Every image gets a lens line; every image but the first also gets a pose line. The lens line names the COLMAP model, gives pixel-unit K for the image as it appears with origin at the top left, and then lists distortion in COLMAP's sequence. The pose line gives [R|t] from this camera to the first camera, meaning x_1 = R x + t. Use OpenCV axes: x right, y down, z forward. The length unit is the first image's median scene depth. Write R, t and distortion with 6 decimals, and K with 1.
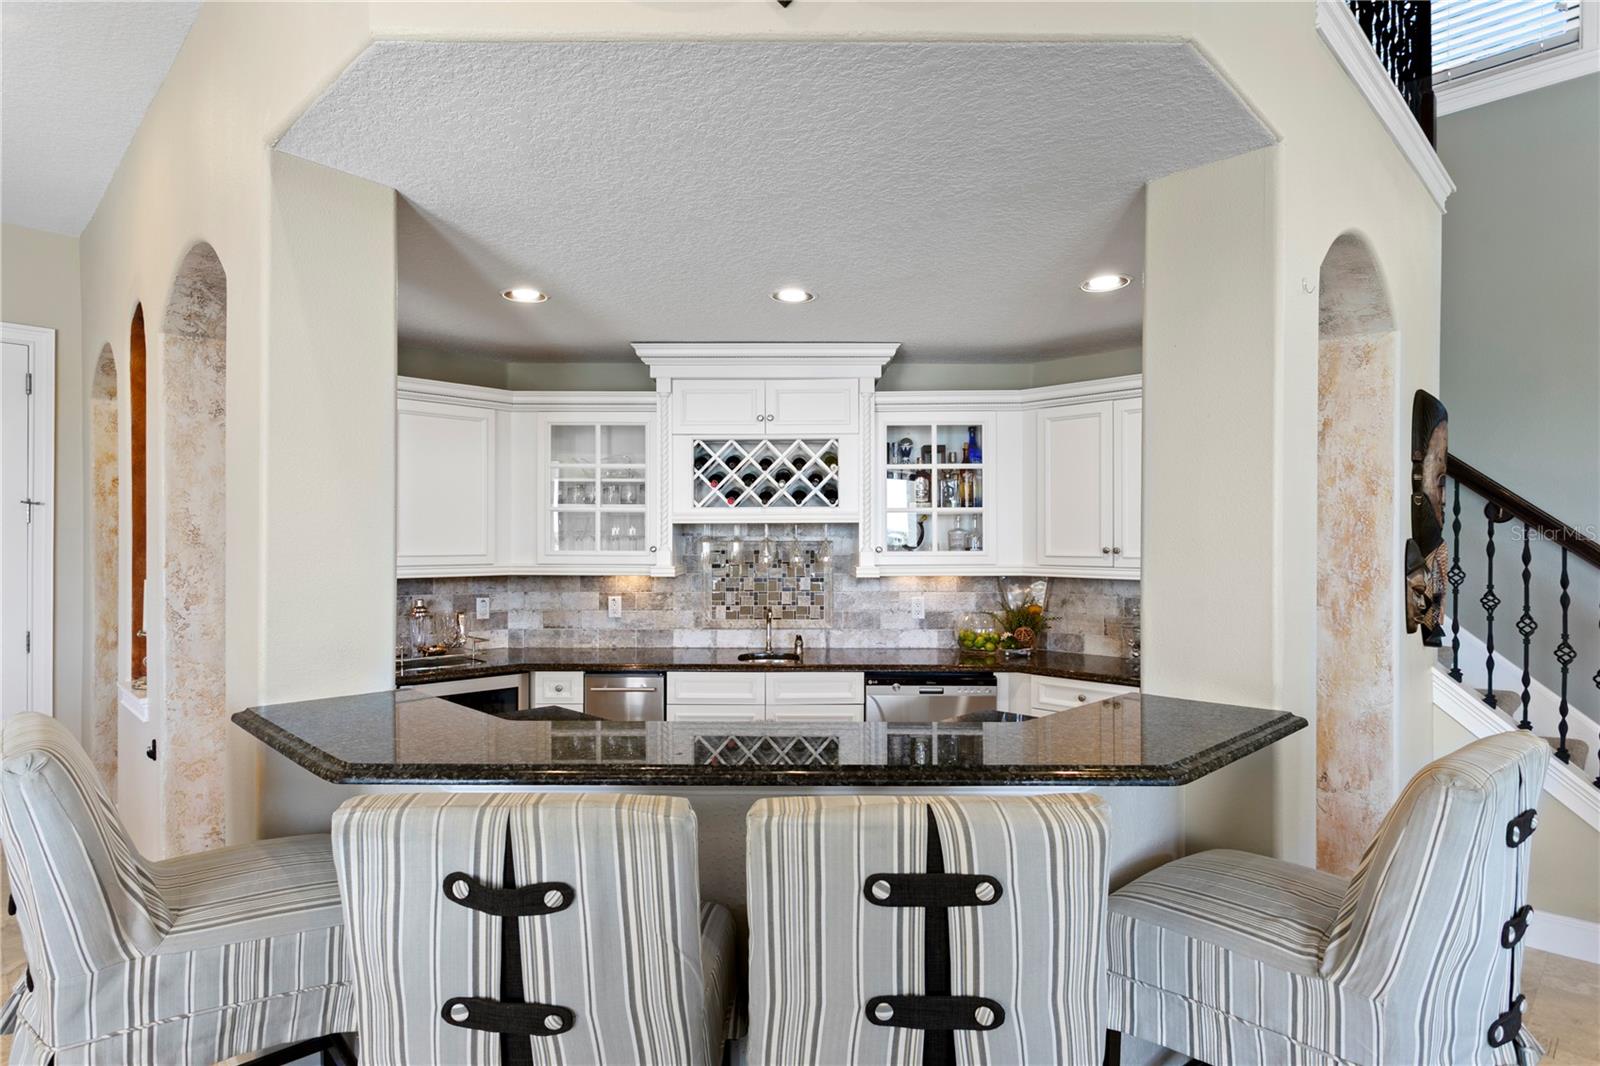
lens RADIAL K [[849.5, 0, 789.4], [0, 849.5, 543.5], [0, 0, 1]] dist [-0.004564, 0.007170]
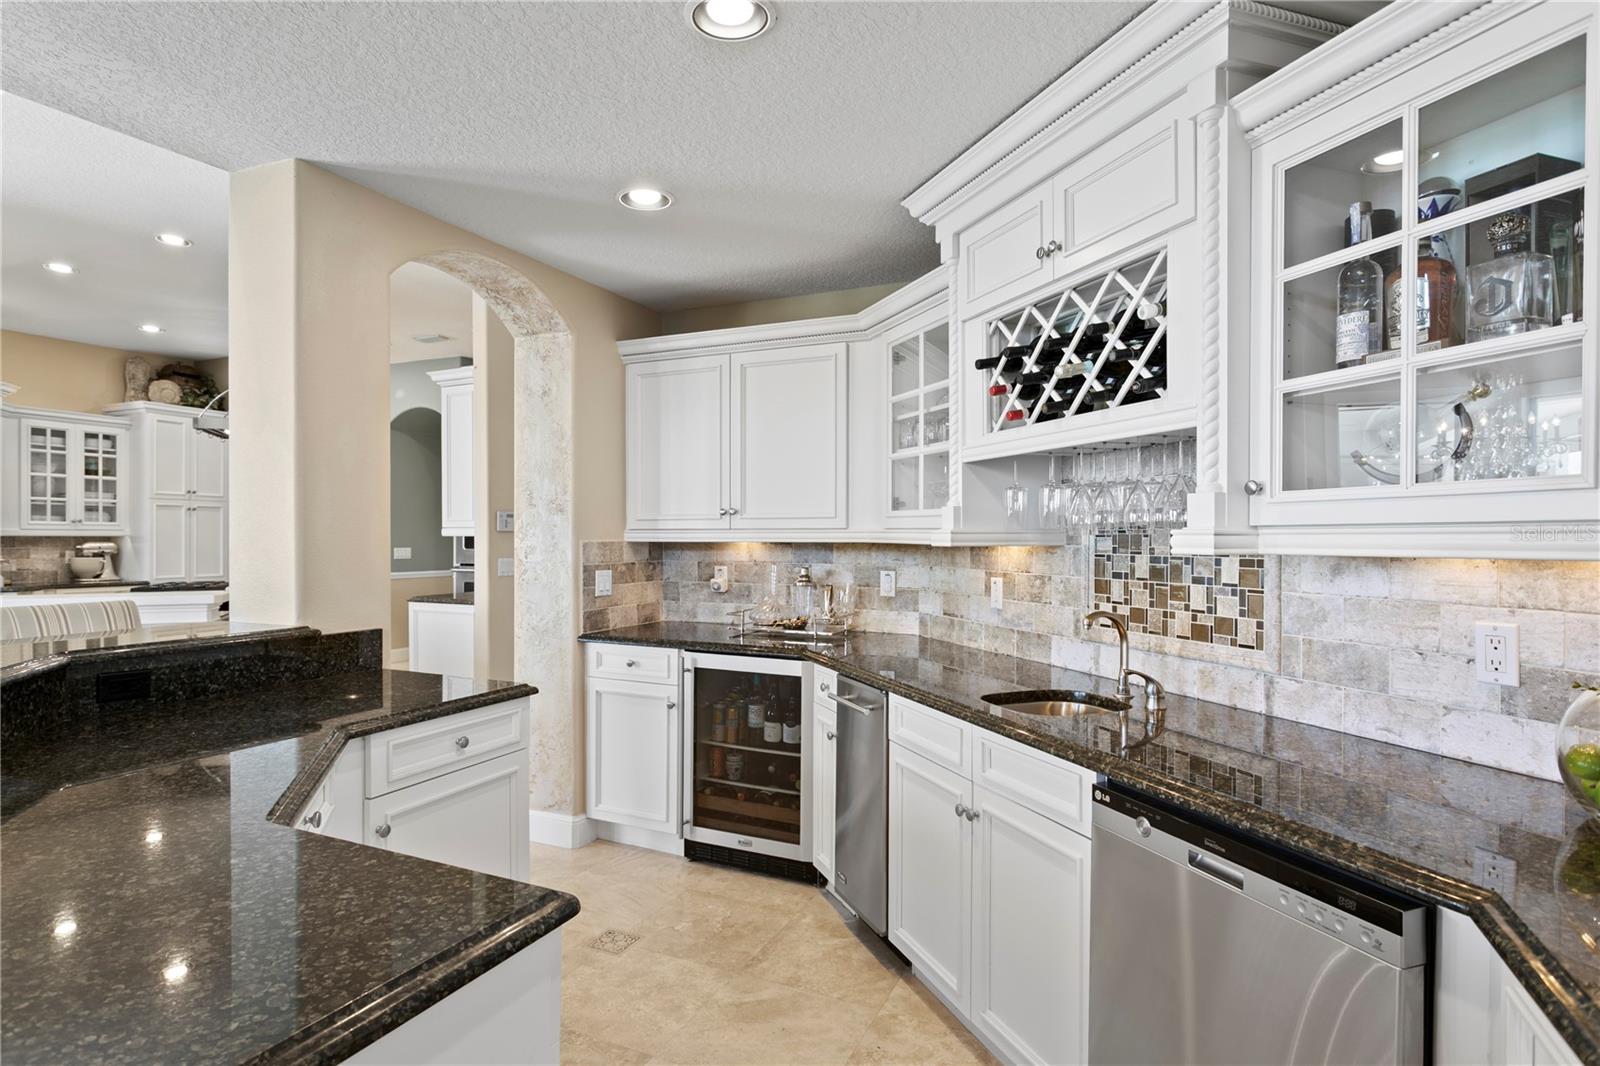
lens RADIAL K [[849.5, 0, 779.6], [0, 849.5, 544.9], [0, 0, 1]] dist [-0.004564, 0.007170]
pose [[0.332161, 0.011472, -0.943153, 0.400305], [0.000884, 0.999922, 0.012474, 0.028415], [0.943222, -0.004977, 0.332124, 0.636982]]
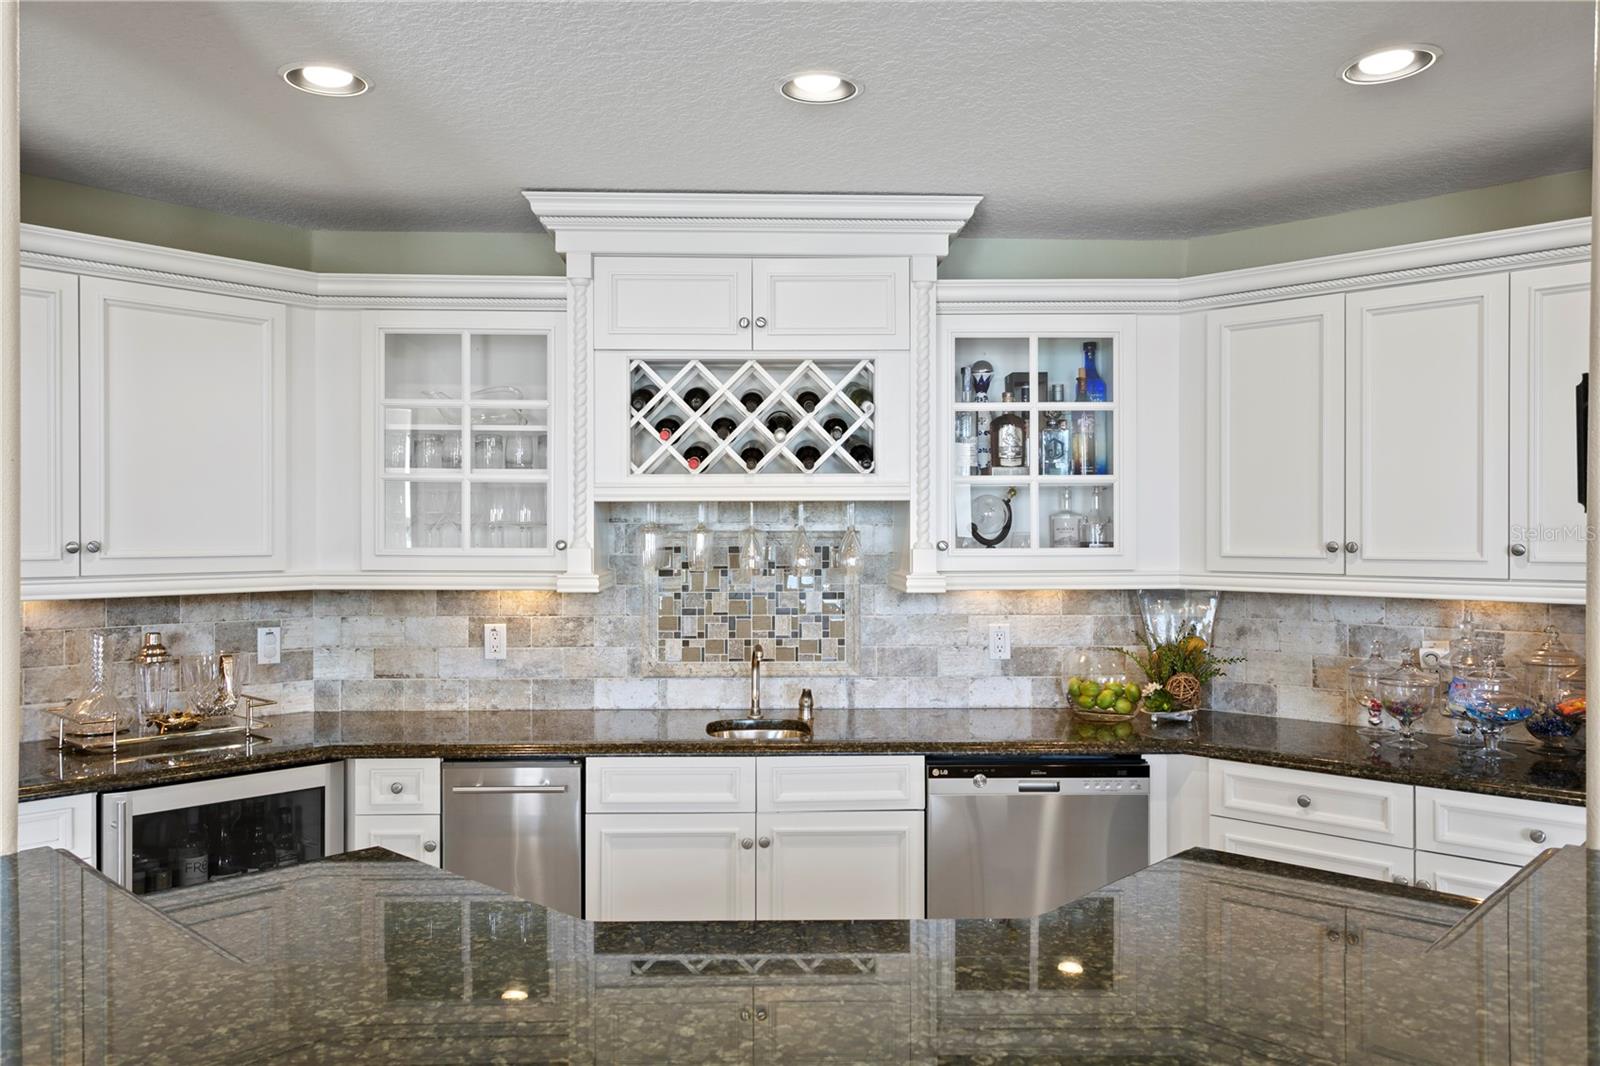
lens RADIAL K [[1177.3, 0, 783.9], [0, 1177.3, 535.5], [0, 0, 1]] dist [0.009609, 0.000285]
pose [[0.999345, -0.000514, 0.036172, -0.034506], [0.000414, 0.999996, 0.002770, -0.002273], [-0.036174, -0.002753, 0.999342, 0.173618]]
